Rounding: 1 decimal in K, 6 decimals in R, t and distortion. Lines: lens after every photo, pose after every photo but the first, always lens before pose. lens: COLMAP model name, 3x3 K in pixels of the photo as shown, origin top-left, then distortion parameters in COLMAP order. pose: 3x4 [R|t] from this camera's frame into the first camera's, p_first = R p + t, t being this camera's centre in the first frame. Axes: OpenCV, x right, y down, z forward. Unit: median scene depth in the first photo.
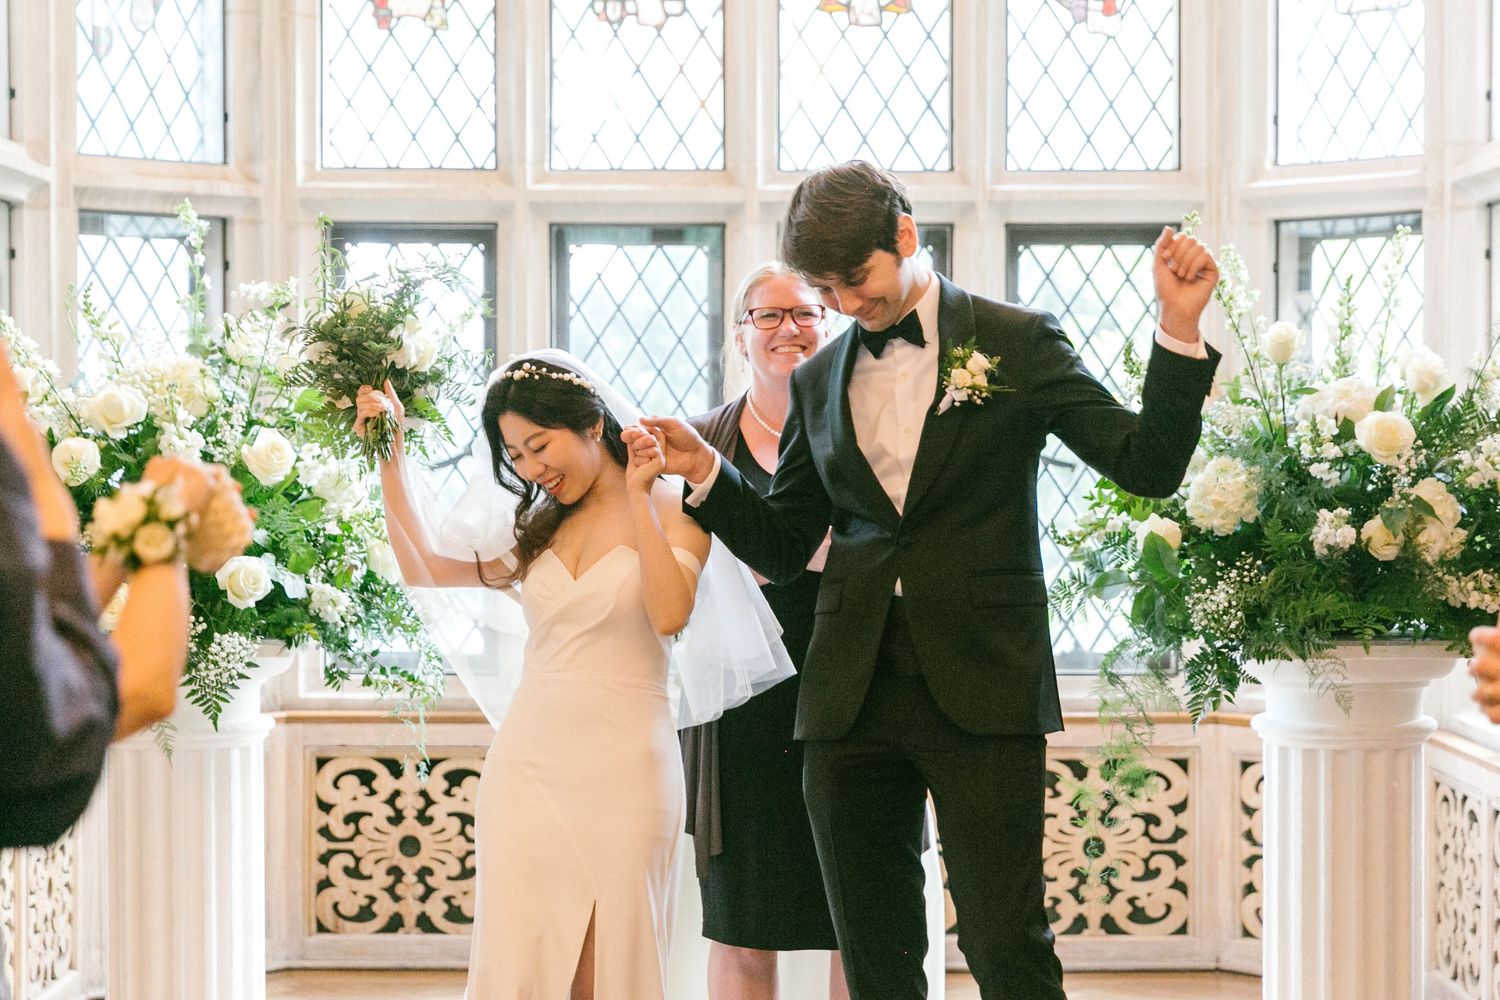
lens RADIAL K [[3030.7, 0, 765.5], [0, 3030.7, 576.1], [0, 0, 1]] dist [-0.050482, 0.000000]
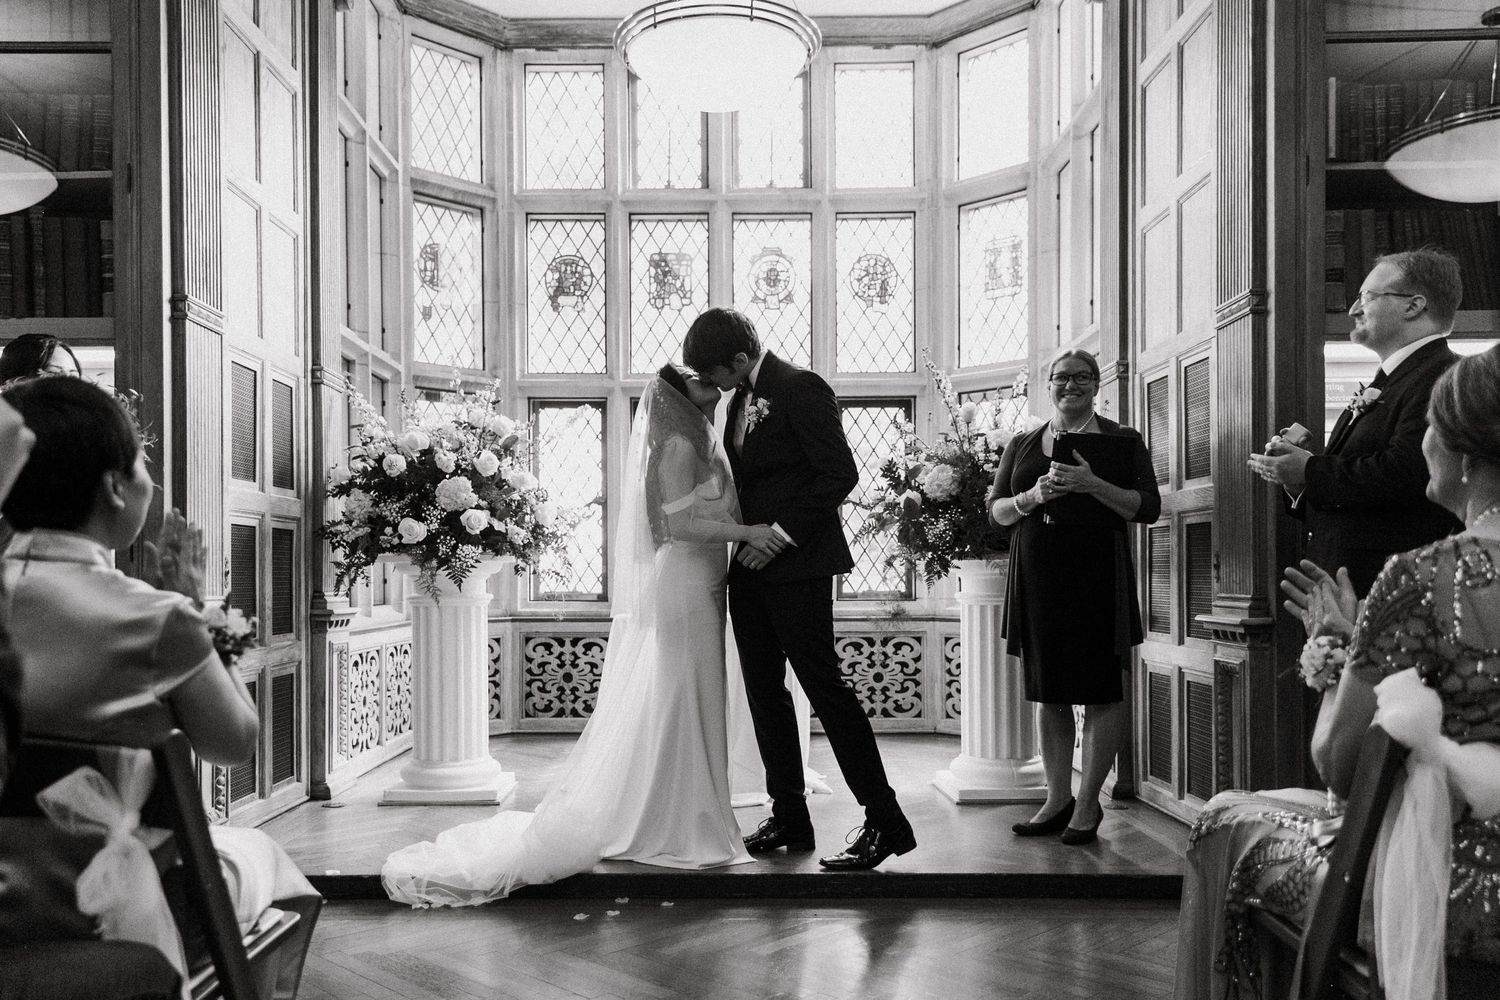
lens RADIAL K [[1207.8, 0, 717.2], [0, 1207.8, 606.7], [0, 0, 1]] dist [0.003477, 0.011580]
pose [[0.999811, -0.004517, -0.018894, 0.008517], [0.004078, 0.999723, -0.023199, 0.058281], [0.018994, 0.023117, 0.999552, 0.119823]]
